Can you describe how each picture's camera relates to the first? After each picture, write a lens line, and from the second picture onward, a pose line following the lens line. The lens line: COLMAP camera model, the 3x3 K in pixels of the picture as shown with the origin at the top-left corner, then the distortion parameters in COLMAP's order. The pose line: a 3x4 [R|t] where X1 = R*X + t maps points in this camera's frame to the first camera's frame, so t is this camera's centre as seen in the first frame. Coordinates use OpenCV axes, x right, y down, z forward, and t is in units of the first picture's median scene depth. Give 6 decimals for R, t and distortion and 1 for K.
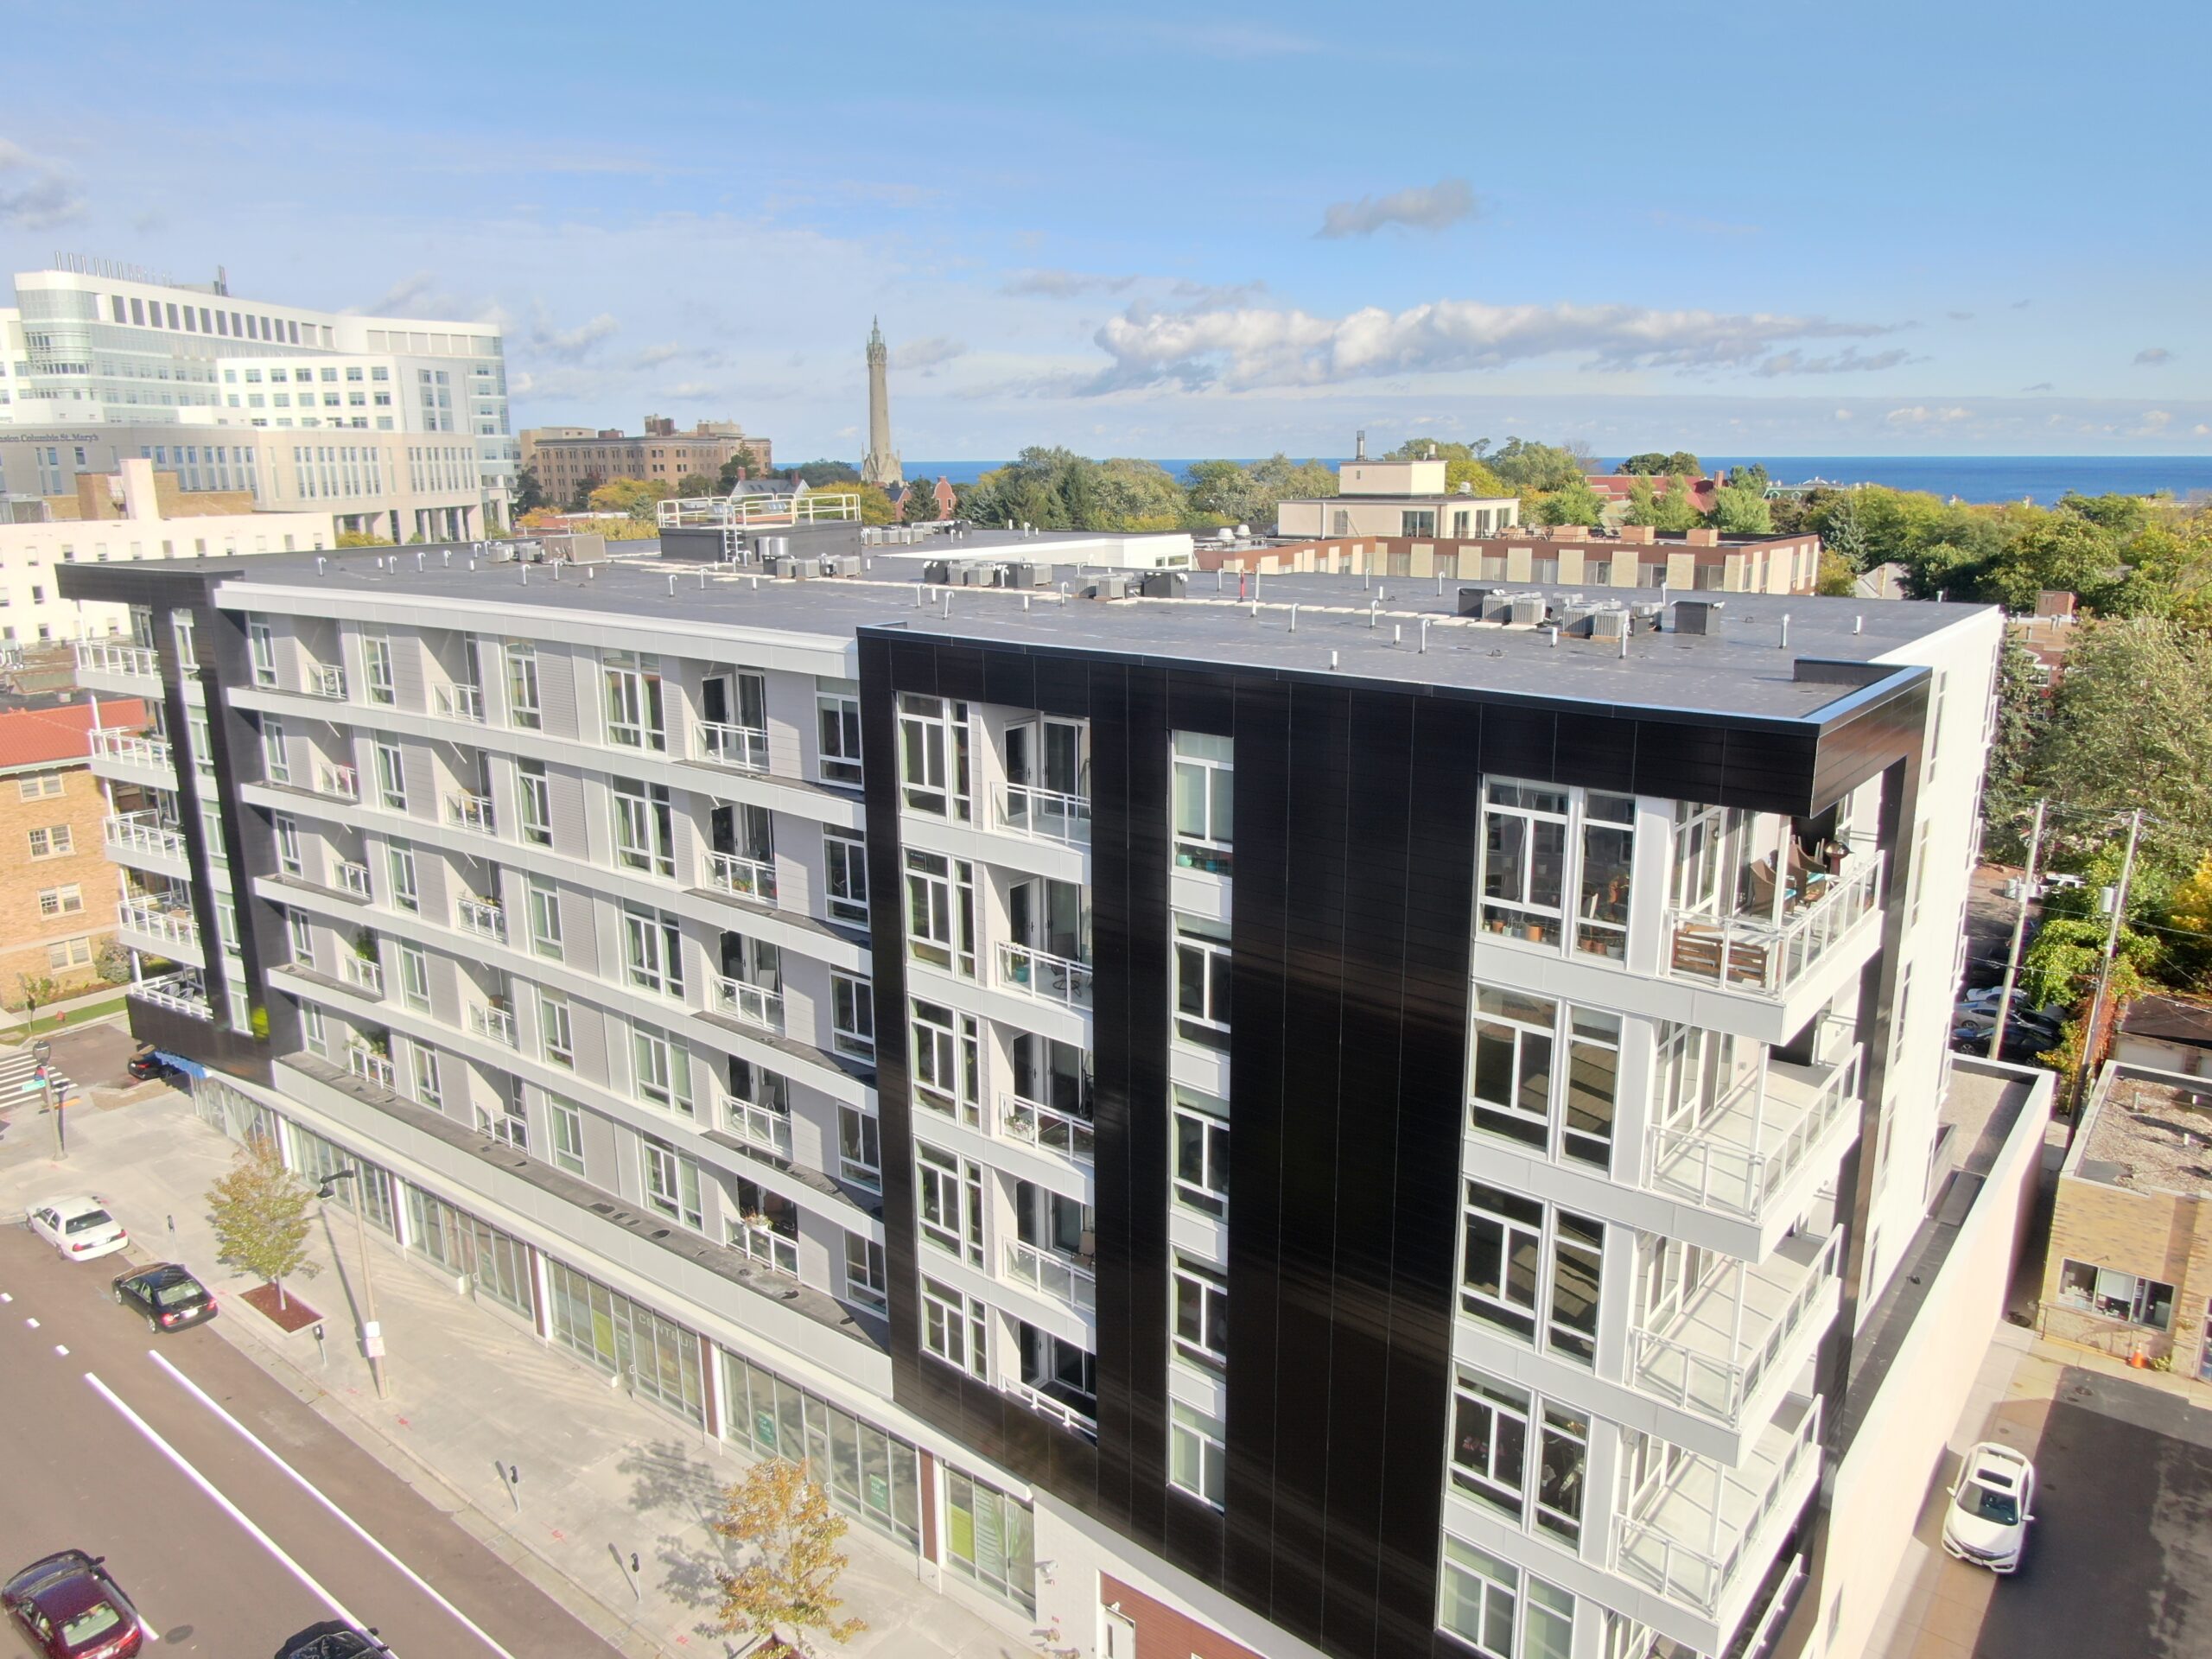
lens RADIAL K [[1545.8, 0, 1110.3], [0, 1545.8, 834.2], [0, 0, 1]] dist [-0.023480, 0.012339]
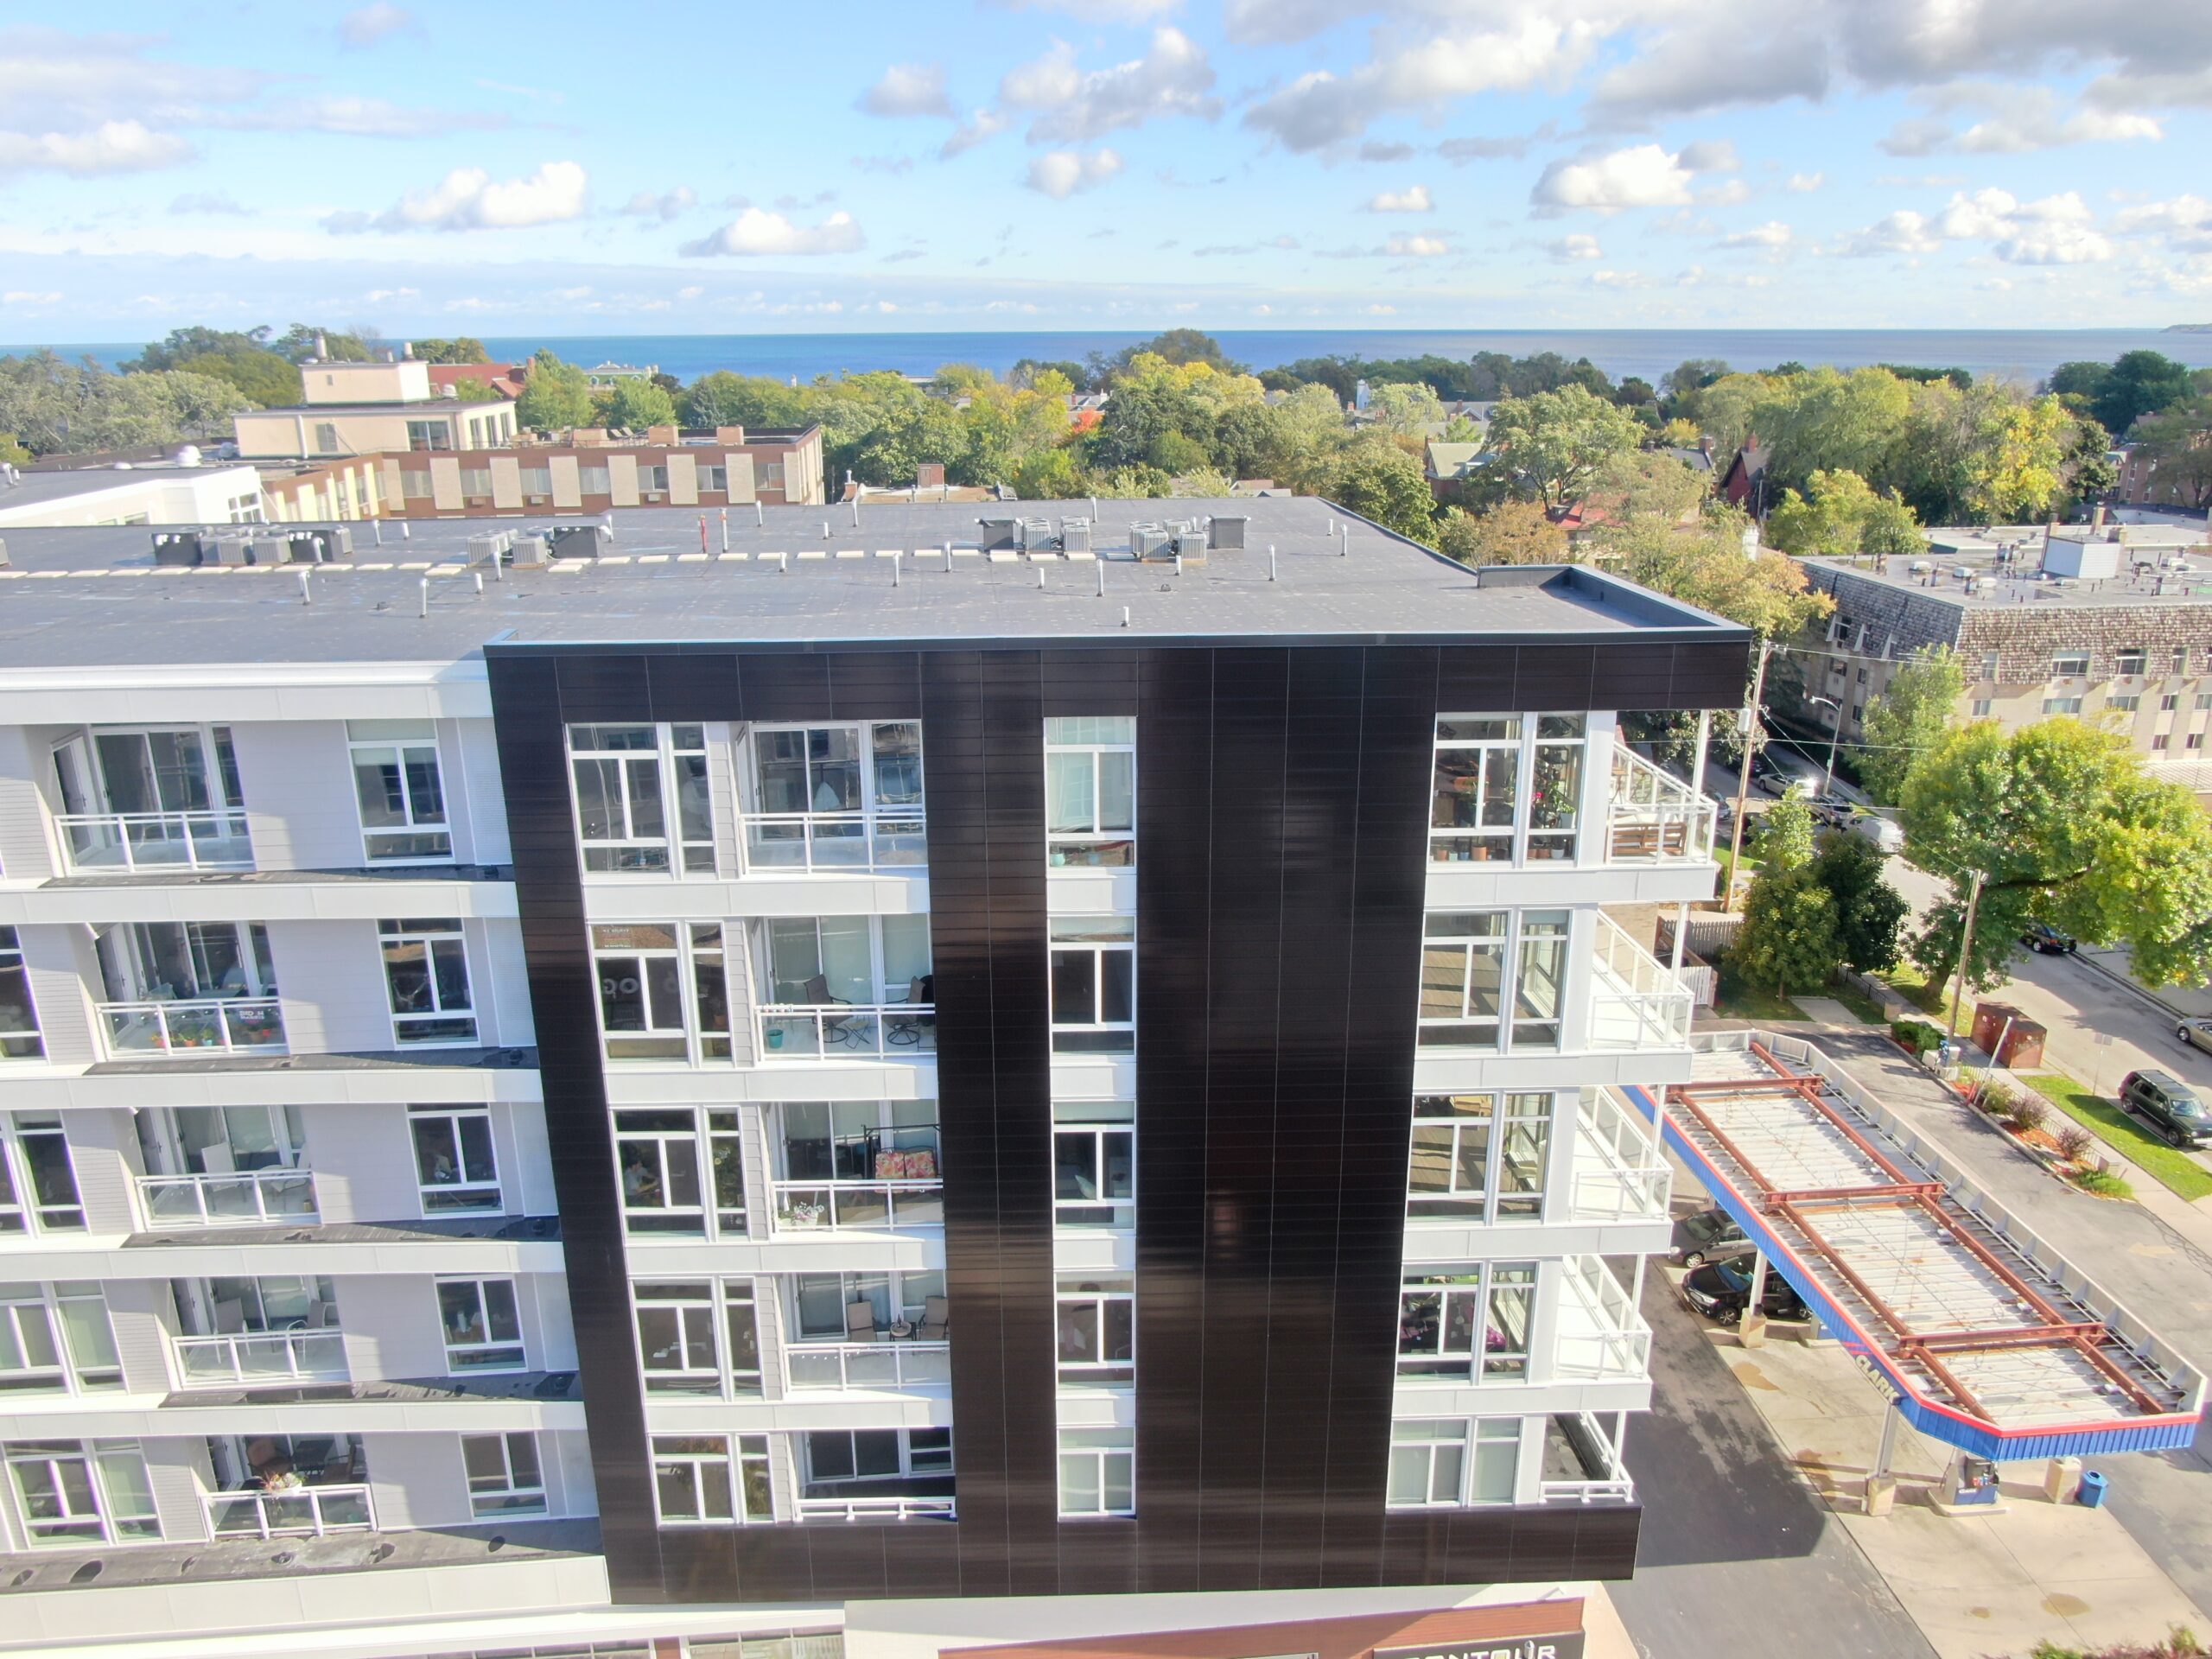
lens RADIAL K [[1545.8, 0, 1104.3], [0, 1545.8, 828.9], [0, 0, 1]] dist [-0.023480, 0.012339]
pose [[0.737666, -0.207800, 0.642393, -0.401572], [0.164402, 0.978104, 0.127610, -0.087989], [-0.654844, 0.011477, 0.755677, 0.243920]]
